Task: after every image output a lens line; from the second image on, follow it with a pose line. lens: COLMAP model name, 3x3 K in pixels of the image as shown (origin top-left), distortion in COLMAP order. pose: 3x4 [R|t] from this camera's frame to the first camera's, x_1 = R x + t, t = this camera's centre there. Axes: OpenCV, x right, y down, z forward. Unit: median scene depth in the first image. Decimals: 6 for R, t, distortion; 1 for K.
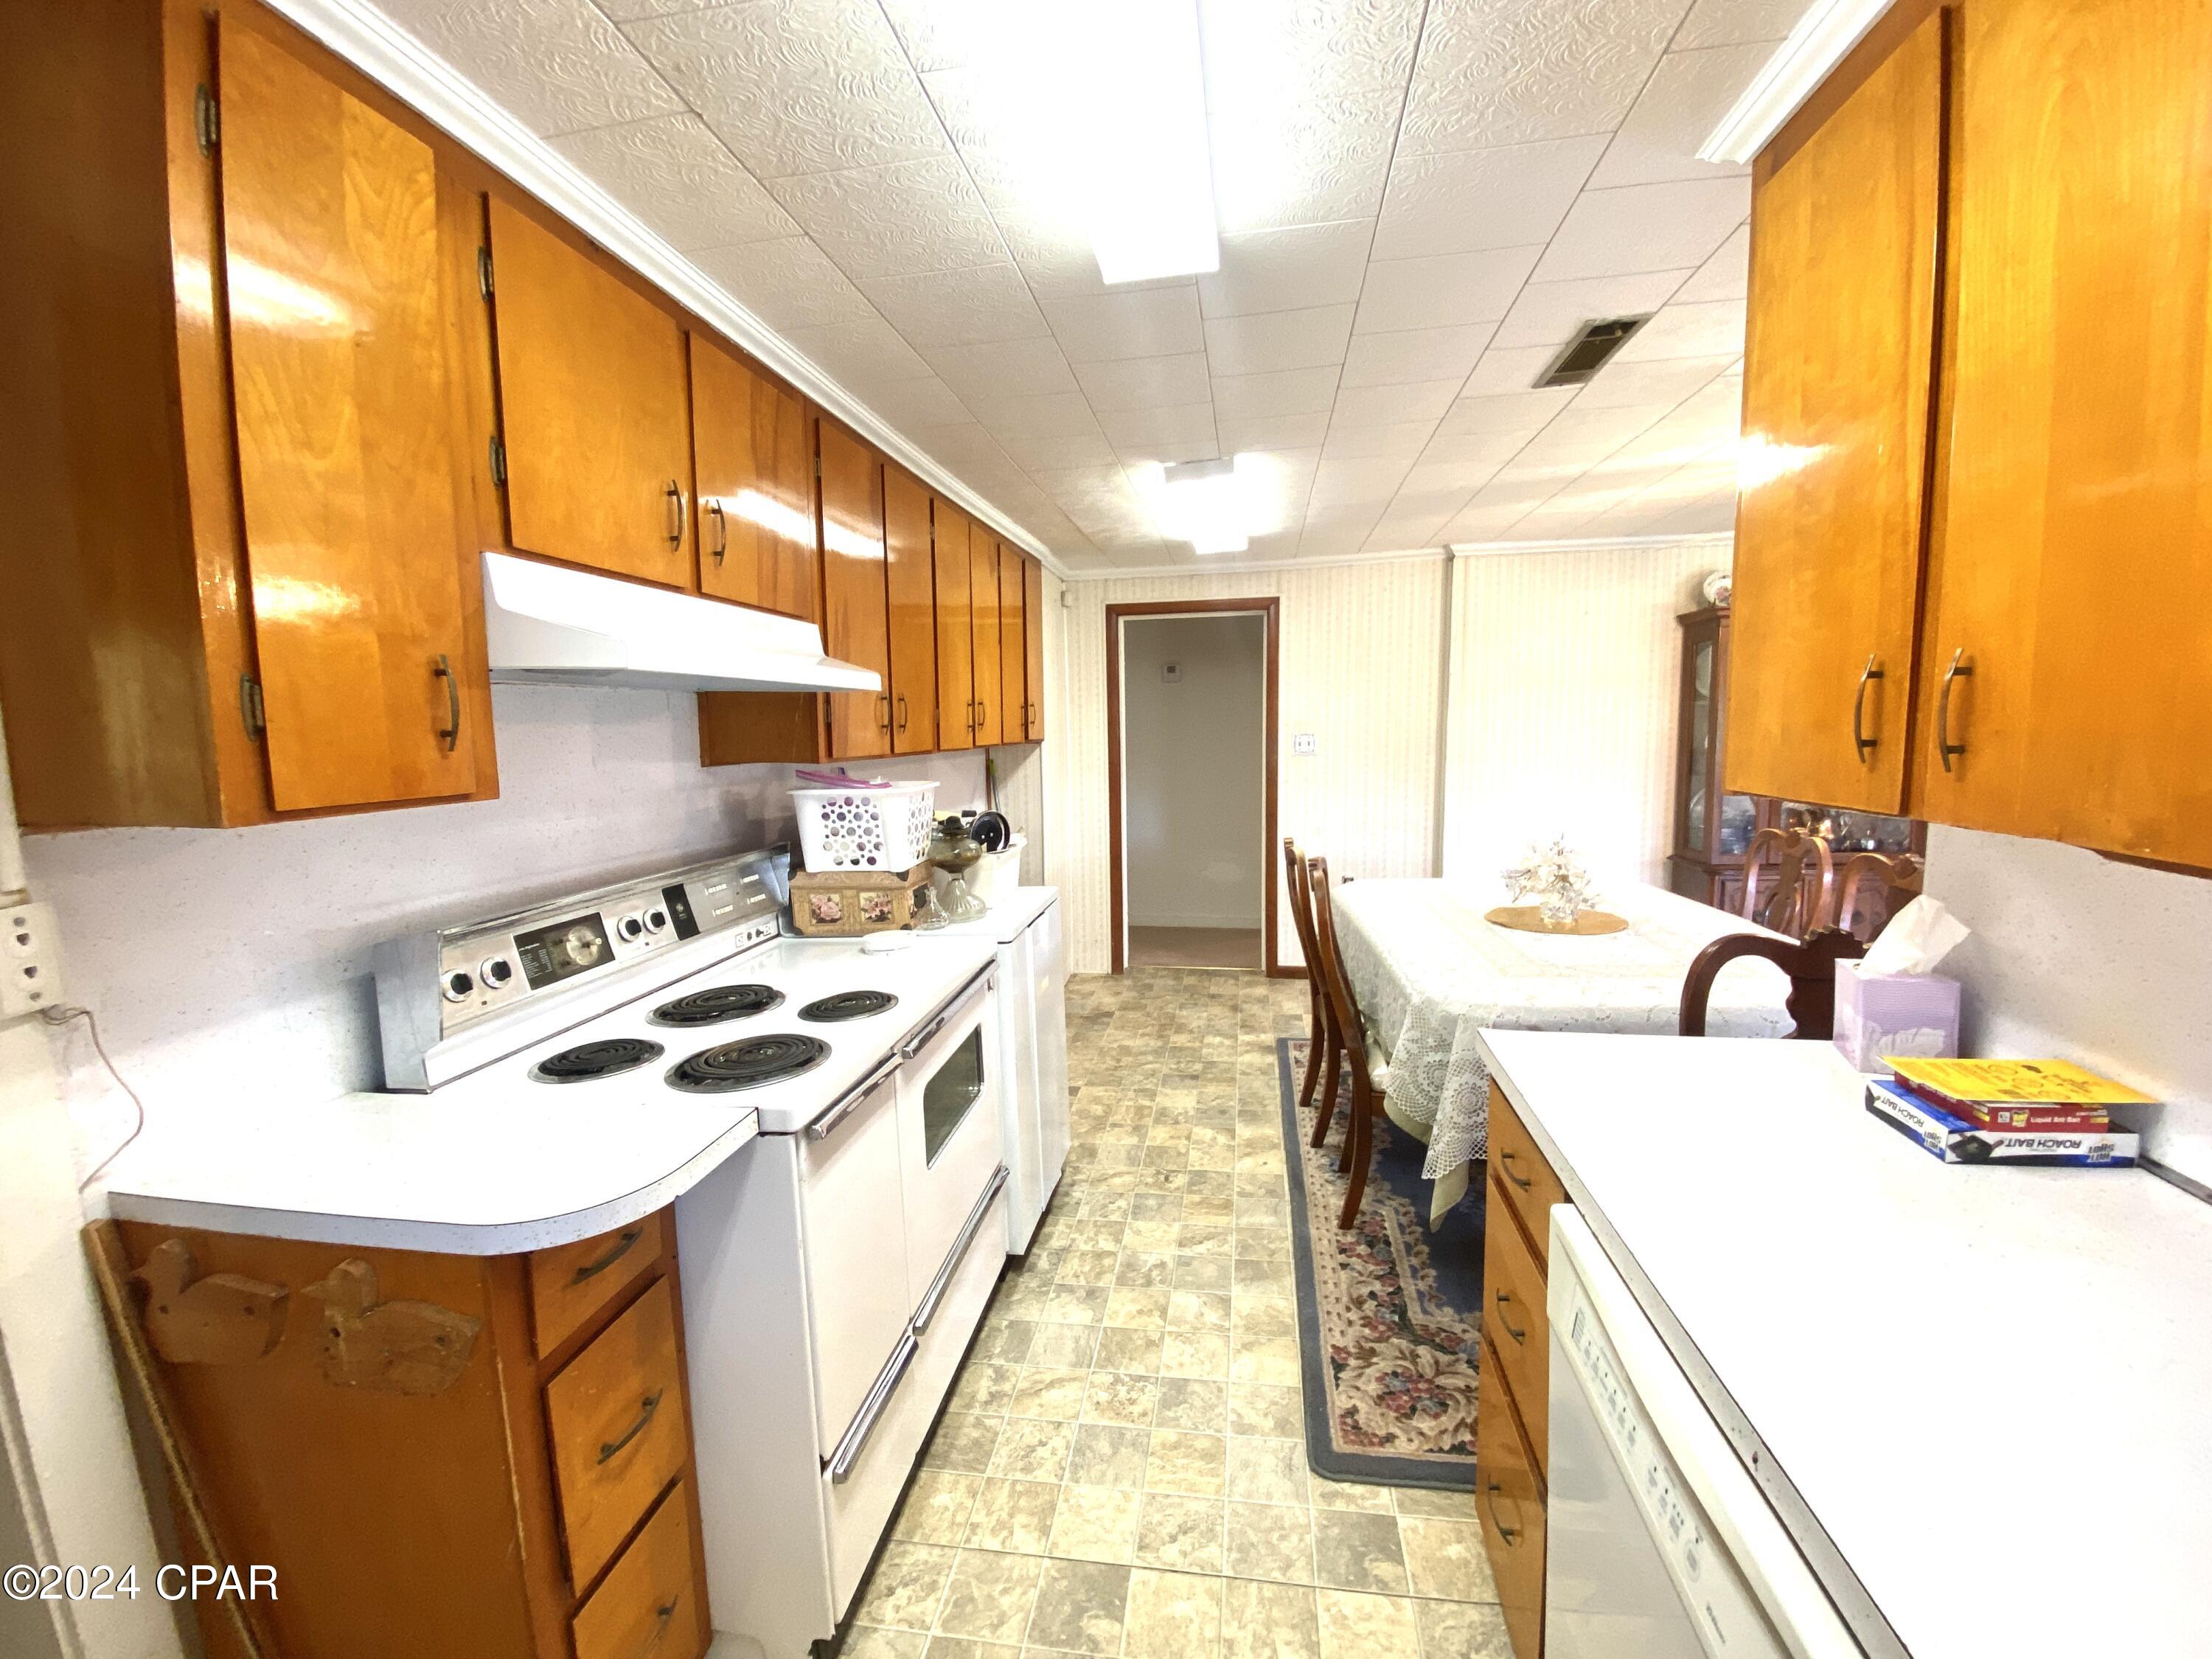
lens RADIAL K [[895.6, 0, 1113.7], [0, 895.6, 842.3], [0, 0, 1]] dist [0.008366, -0.015316]
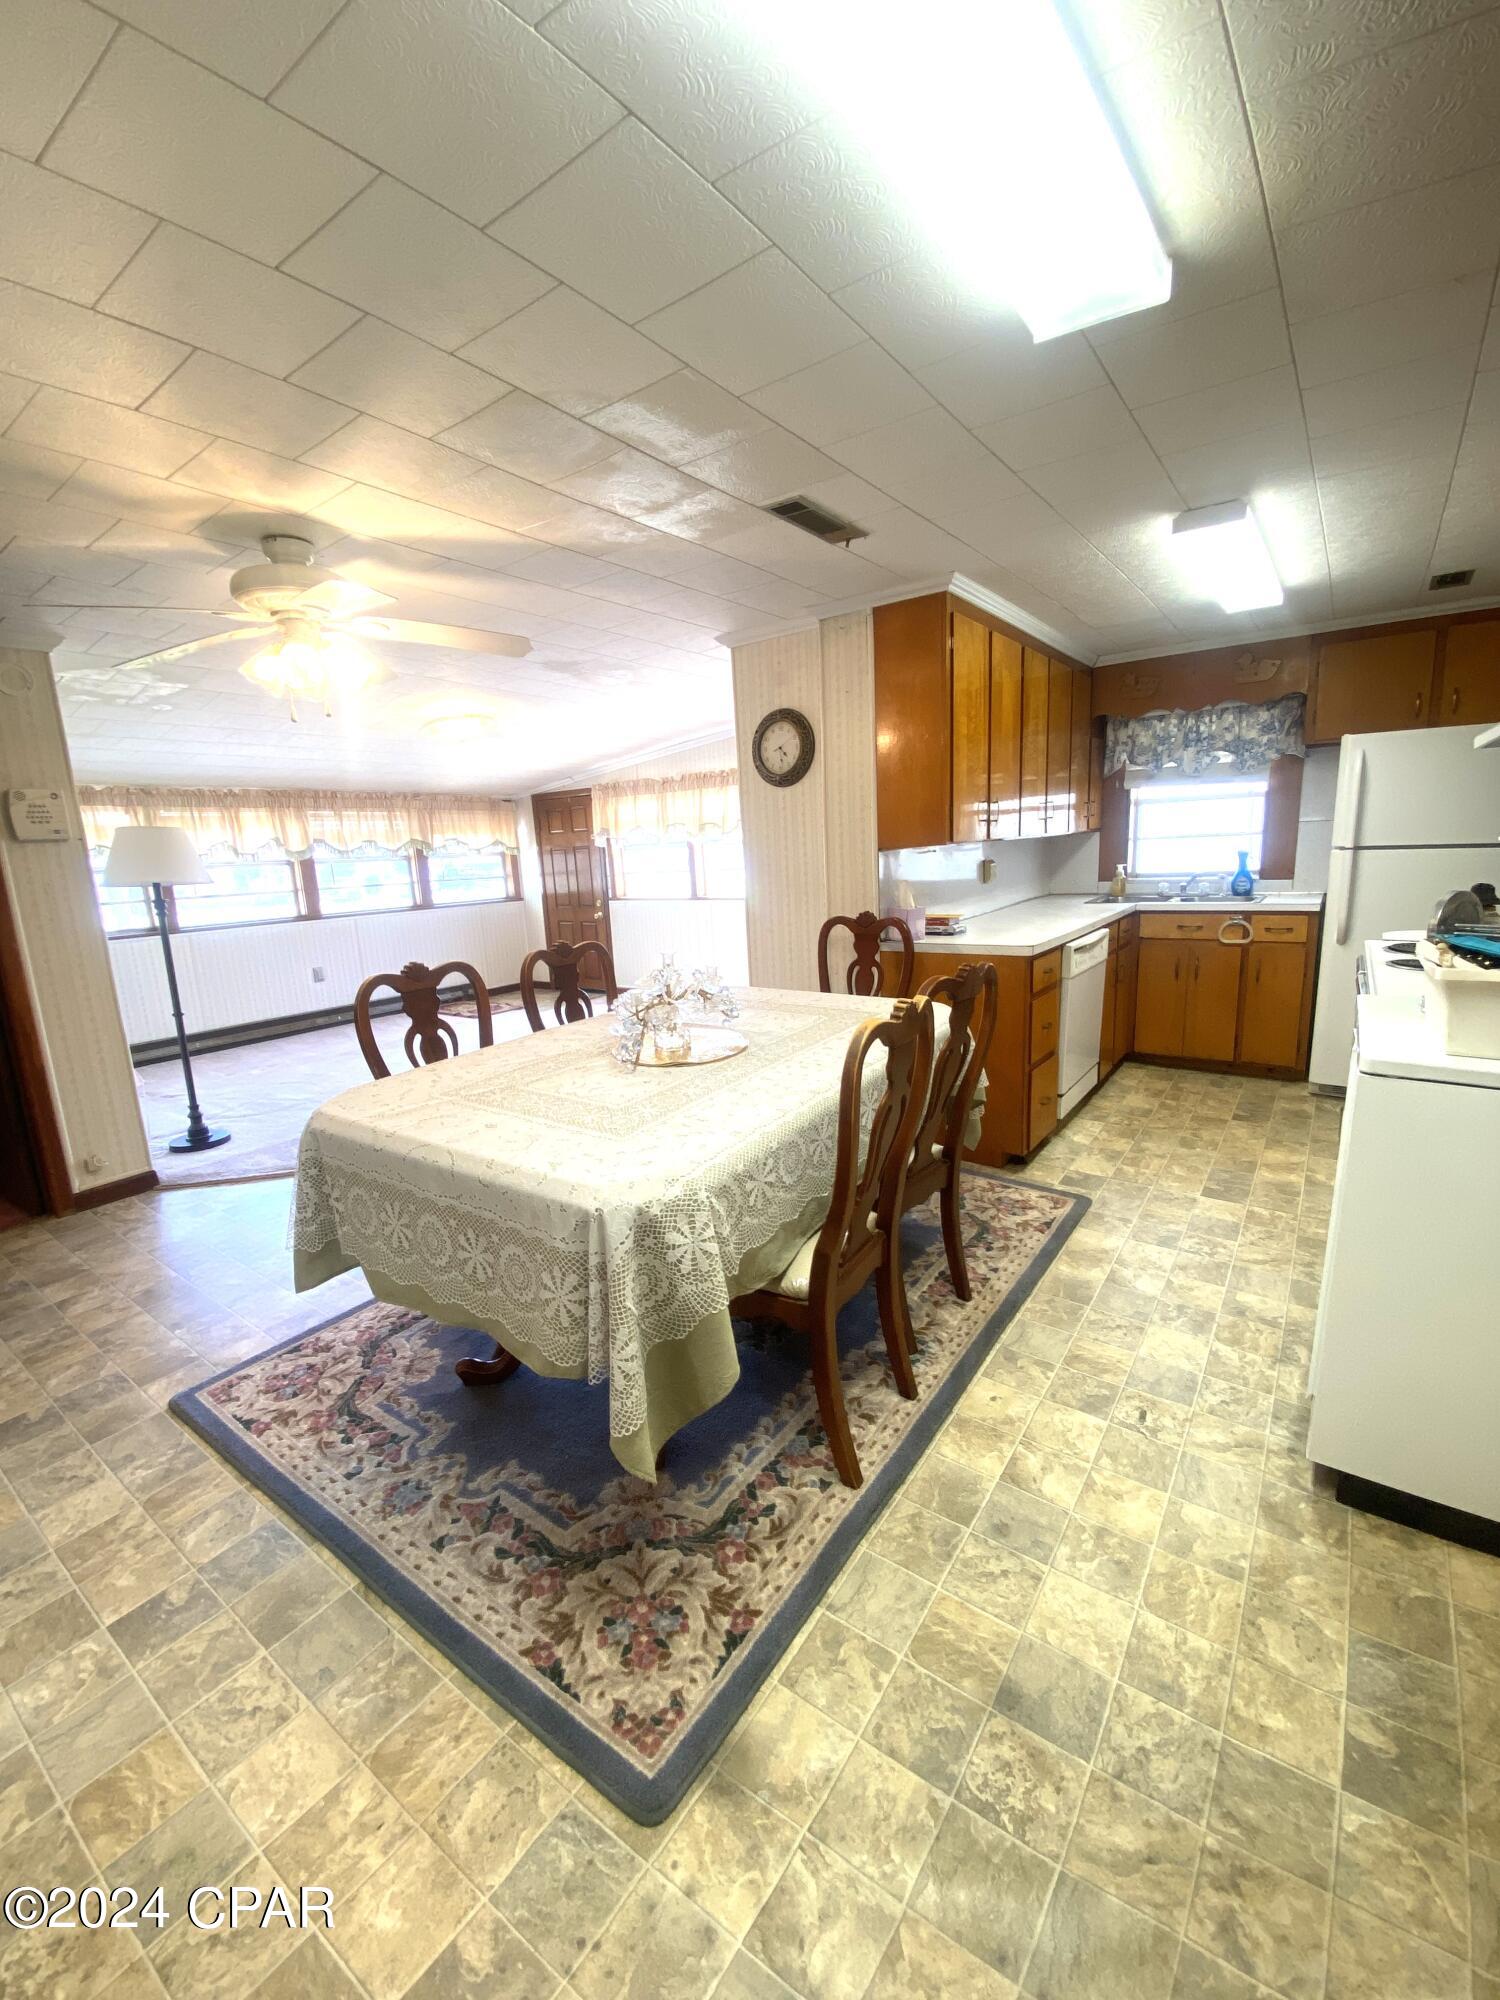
lens RADIAL K [[809.8, 0, 746.8], [0, 809.8, 1027.6], [0, 0, 1]] dist [0.008366, -0.015316]
pose [[-0.884067, -0.039144, 0.465718, 0.035596], [0.132246, 0.934808, 0.329613, -0.134417], [-0.448259, 0.352989, -0.821257, 1.142108]]
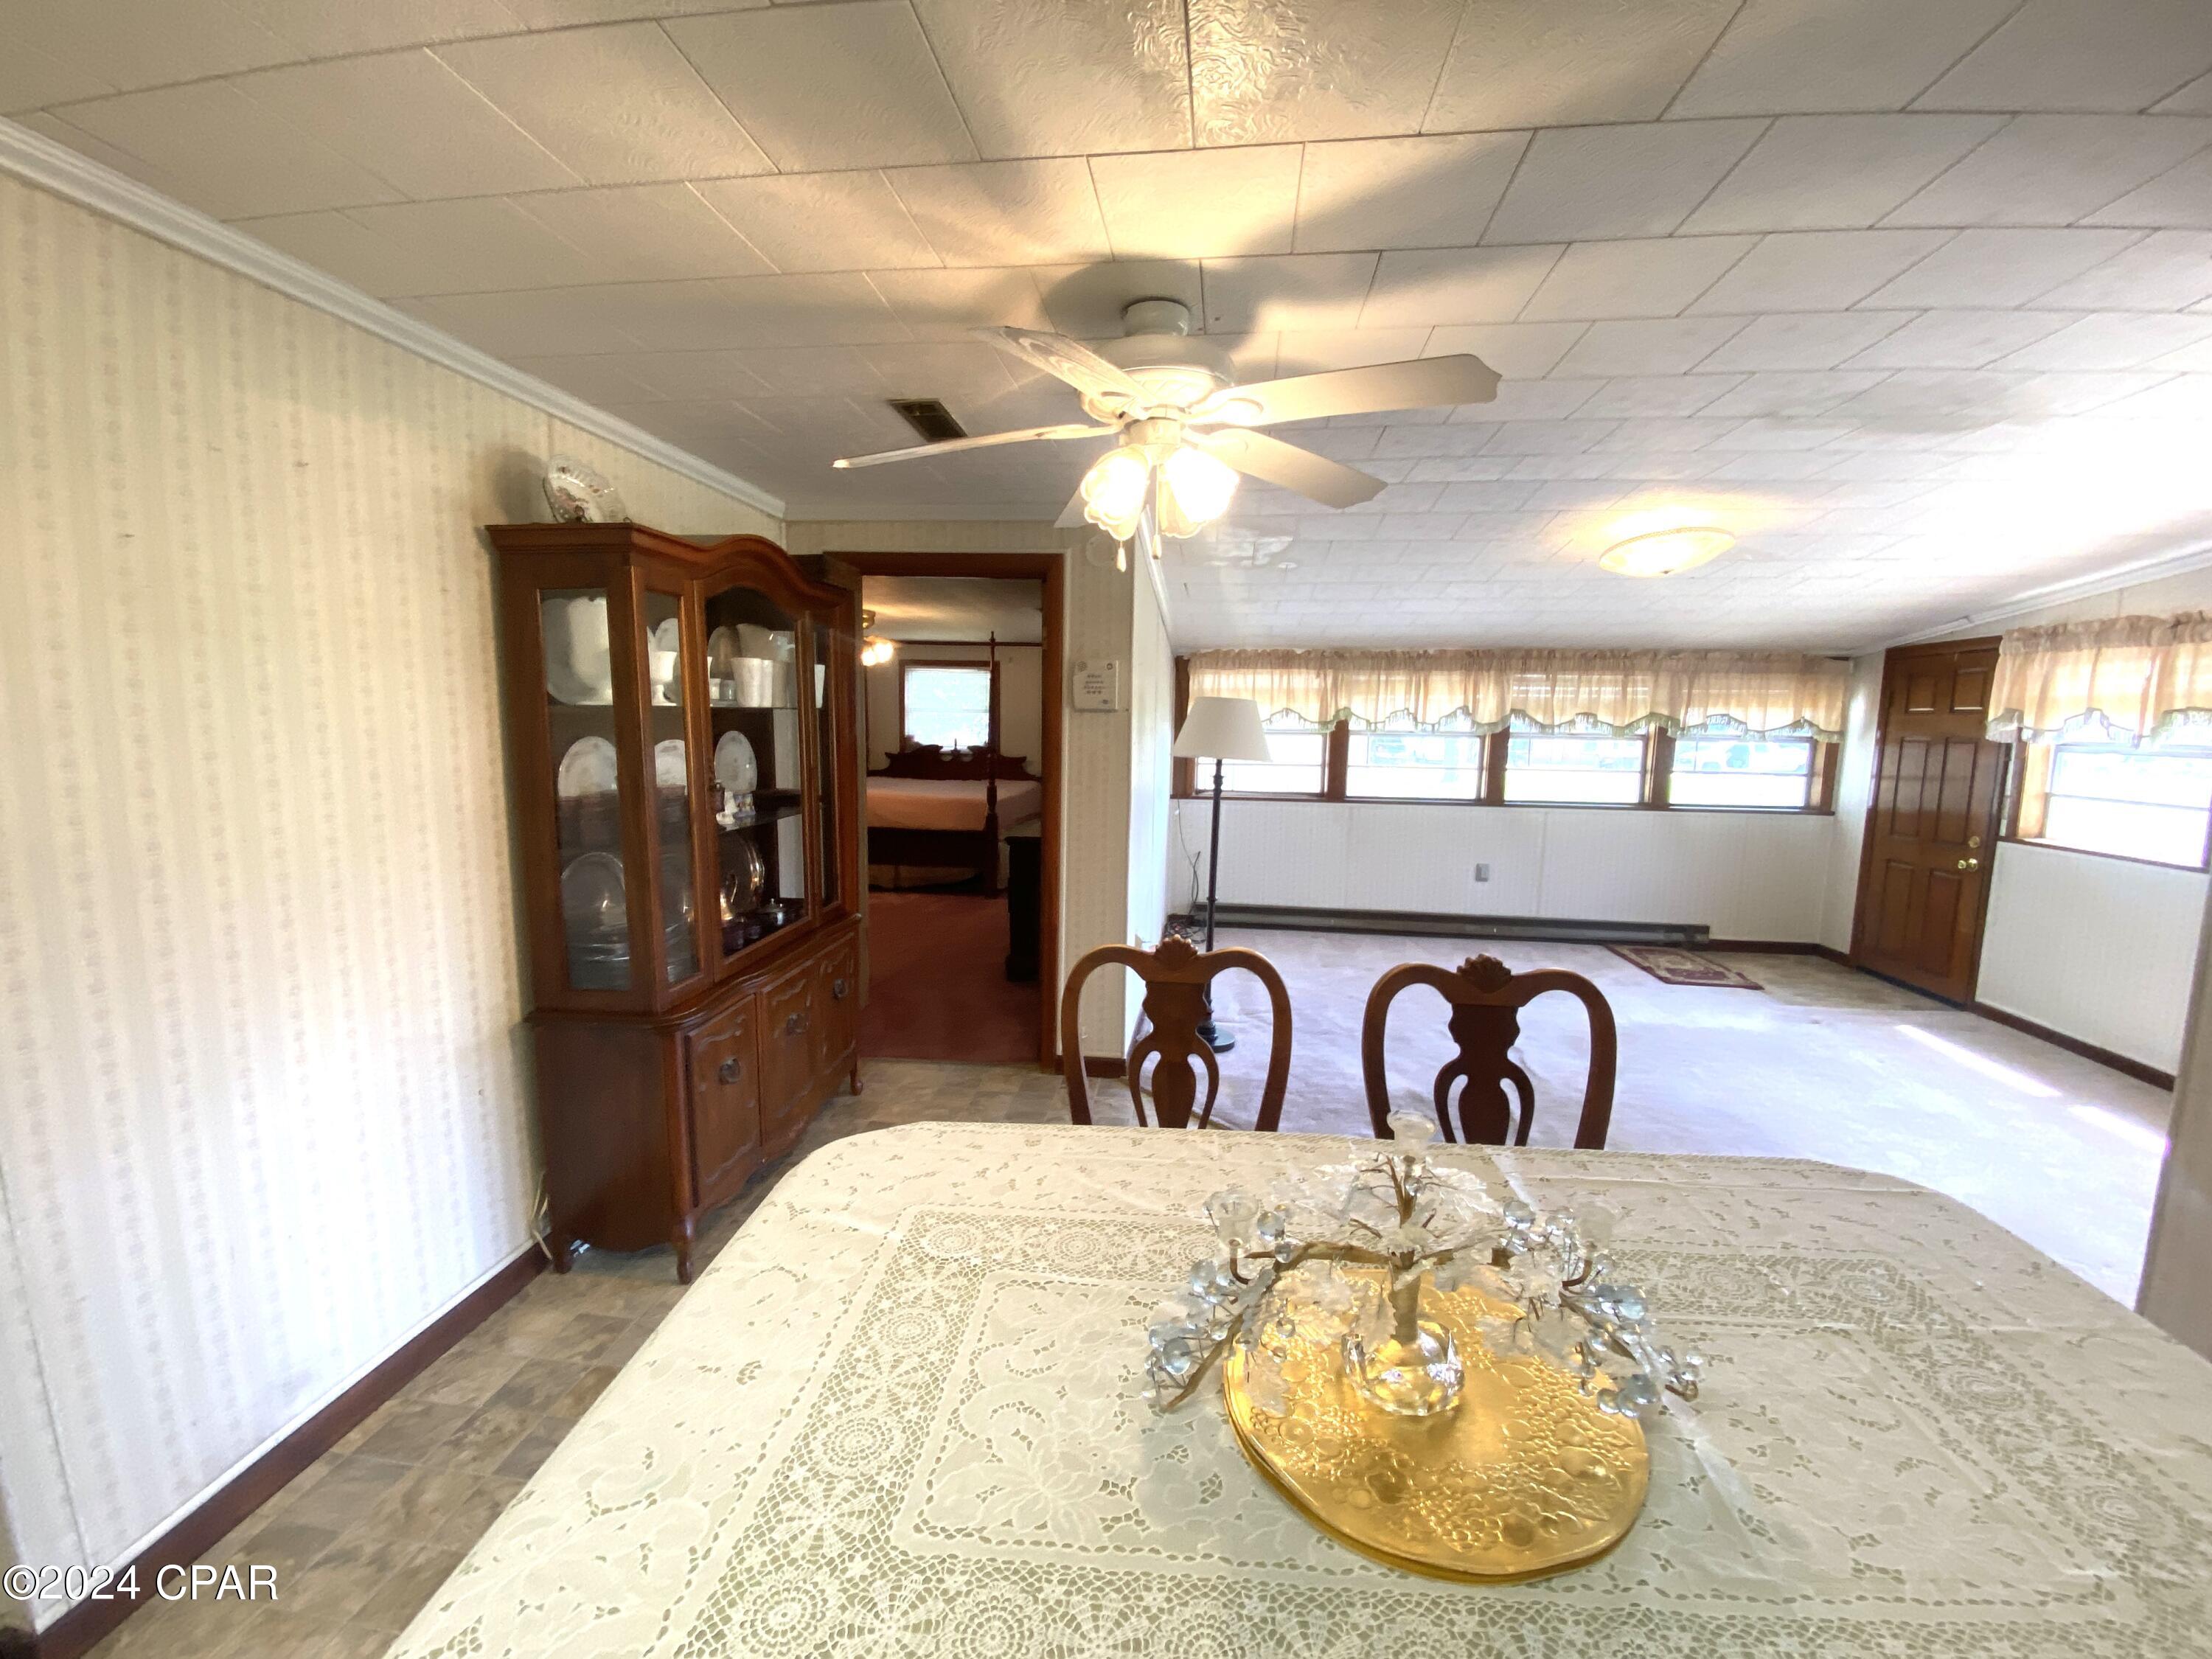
lens RADIAL K [[897.6, 0, 1119.2], [0, 897.6, 823.5], [0, 0, 1]] dist [0.006631, -0.015819]
pose [[-0.041600, -0.088134, 0.995240, 0.141364], [0.134987, 0.986473, 0.093000, -0.104410], [-0.989974, 0.138213, -0.029140, 0.762369]]
